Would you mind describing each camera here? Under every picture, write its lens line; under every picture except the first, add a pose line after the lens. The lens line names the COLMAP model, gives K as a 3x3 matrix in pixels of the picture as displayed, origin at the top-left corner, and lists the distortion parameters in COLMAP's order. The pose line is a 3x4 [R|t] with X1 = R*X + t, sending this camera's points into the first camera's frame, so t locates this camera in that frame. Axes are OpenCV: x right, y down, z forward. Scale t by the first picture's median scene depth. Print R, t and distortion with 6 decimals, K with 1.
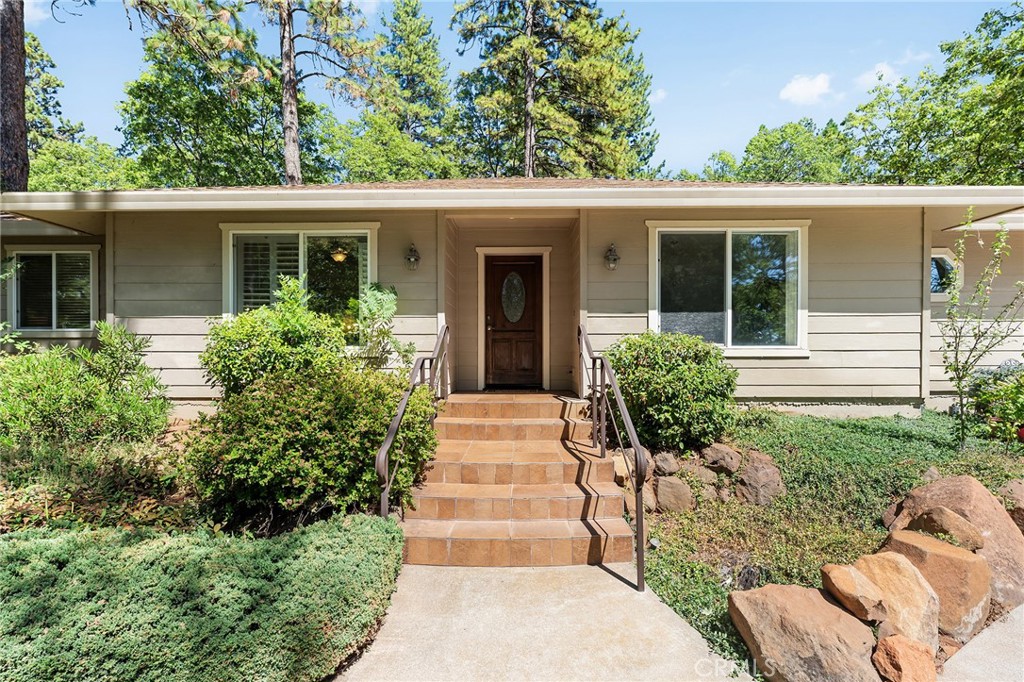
lens RADIAL K [[480.6, 0, 512.0], [0, 480.6, 341.0], [0, 0, 1]] dist [0.000896, 0.000063]
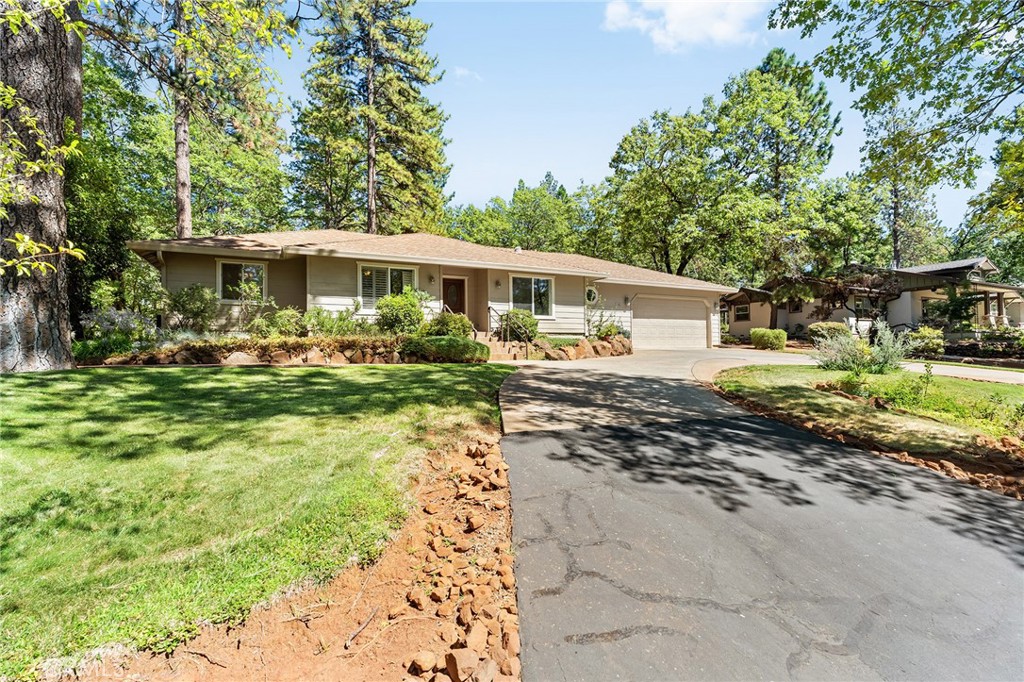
lens RADIAL K [[480.6, 0, 512.0], [0, 480.6, 341.0], [0, 0, 1]] dist [0.000896, 0.000063]
pose [[0.885694, 0.000644, 0.464269, -1.060842], [-0.001098, 0.999999, 0.000708, 0.168883], [-0.464268, -0.001137, 0.885694, -1.603829]]
